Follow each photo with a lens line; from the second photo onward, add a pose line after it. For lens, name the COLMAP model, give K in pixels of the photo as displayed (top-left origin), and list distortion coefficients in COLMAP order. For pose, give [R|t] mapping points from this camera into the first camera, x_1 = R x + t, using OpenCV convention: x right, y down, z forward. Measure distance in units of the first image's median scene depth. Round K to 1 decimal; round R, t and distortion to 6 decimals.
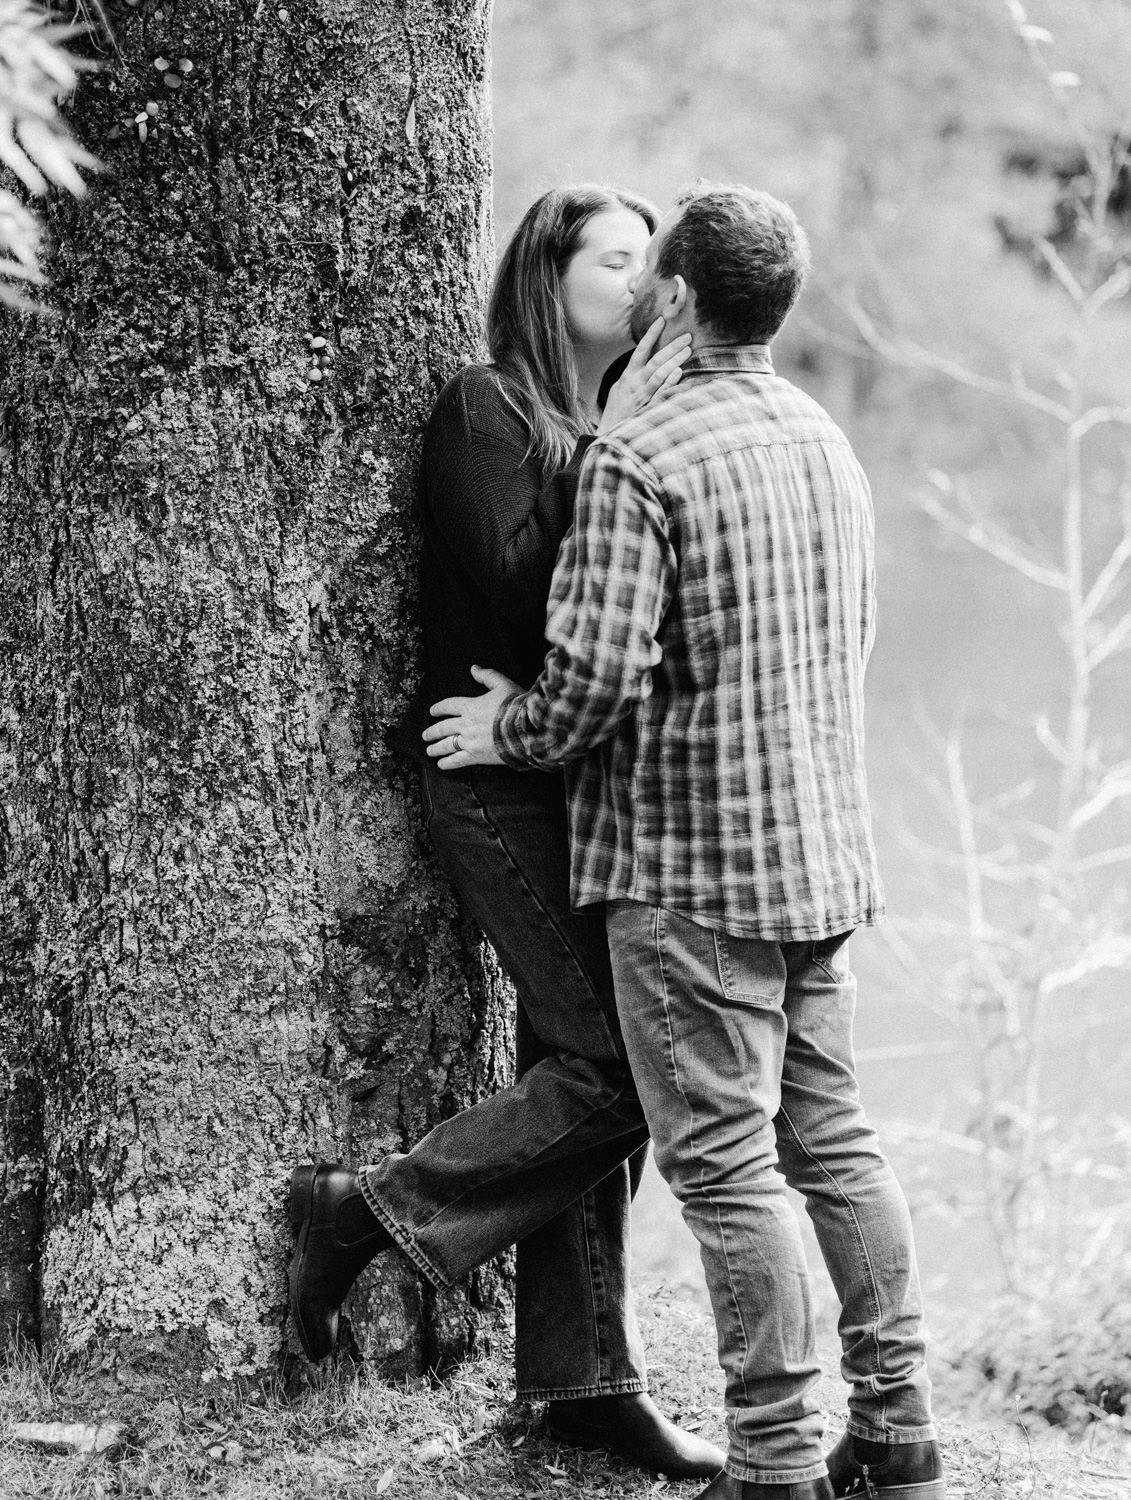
lens RADIAL K [[4010.1, 0, 562.6], [0, 4010.1, 757.6], [0, 0, 1]] dist [0.101964, 0.000000]
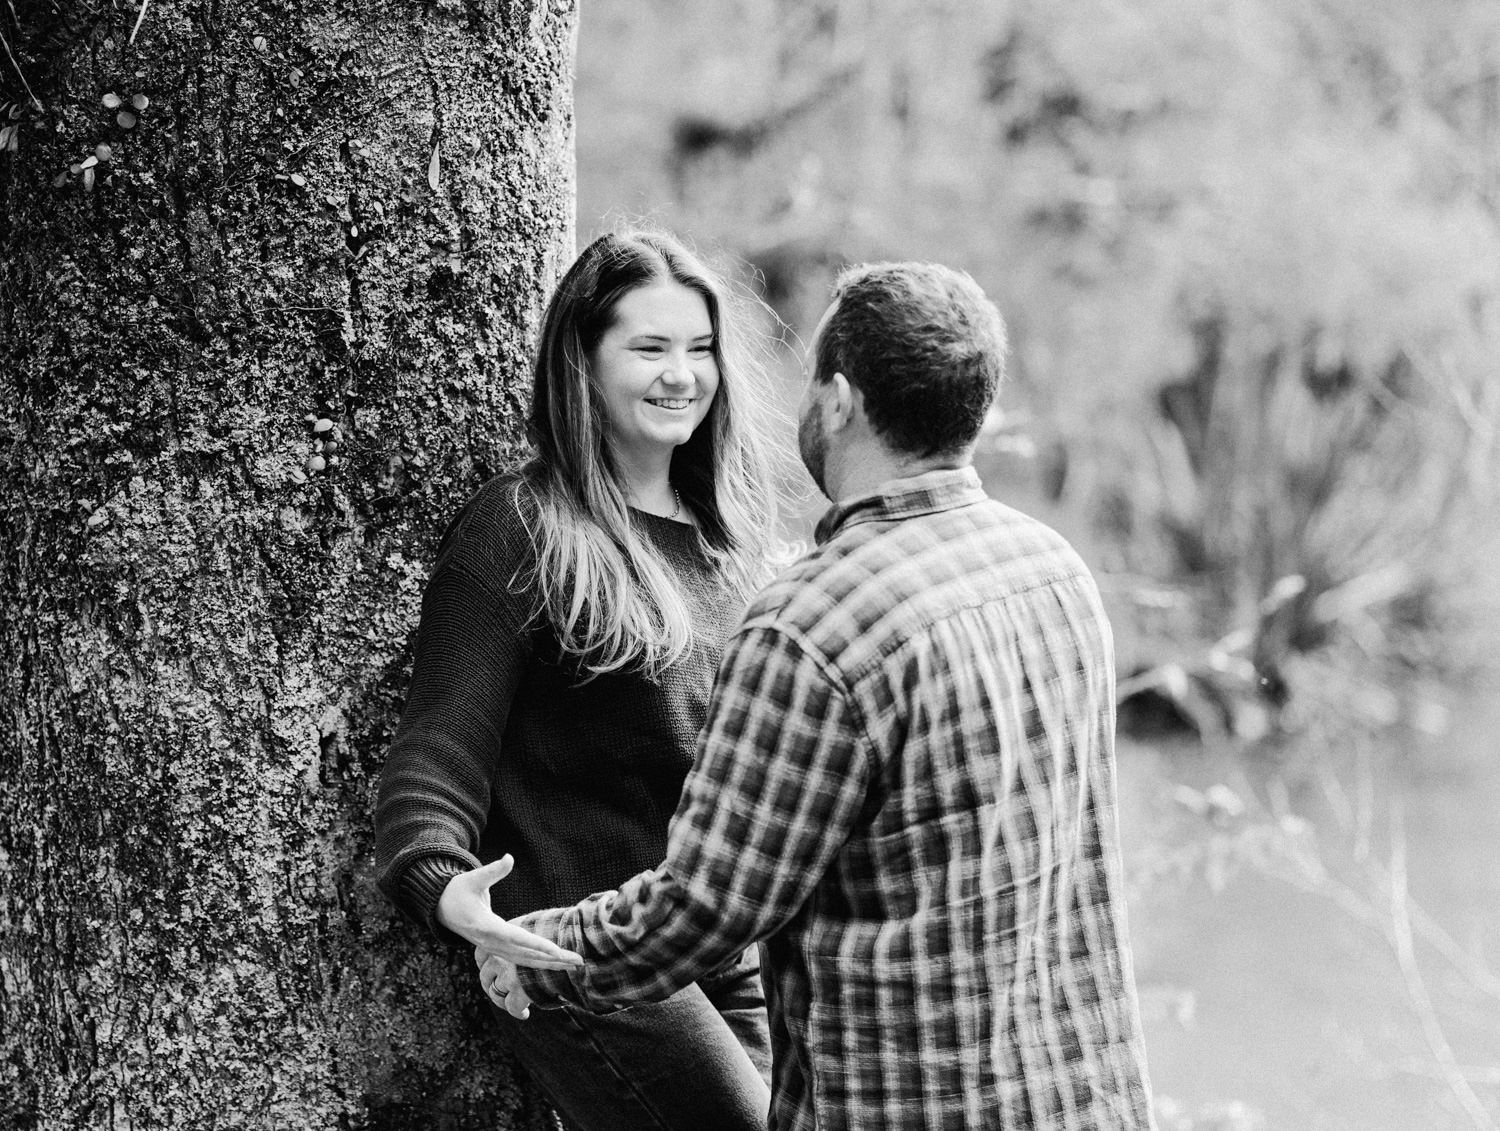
lens RADIAL K [[4010.1, 0, 752.1], [0, 4010.1, 555.6], [0, 0, 1]] dist [0.101964, 0.000000]
pose [[0.977825, 0.015823, -0.208823, 0.204157], [-0.030832, 0.997153, -0.068817, -0.020239], [0.207140, 0.073730, 0.975529, 0.192224]]
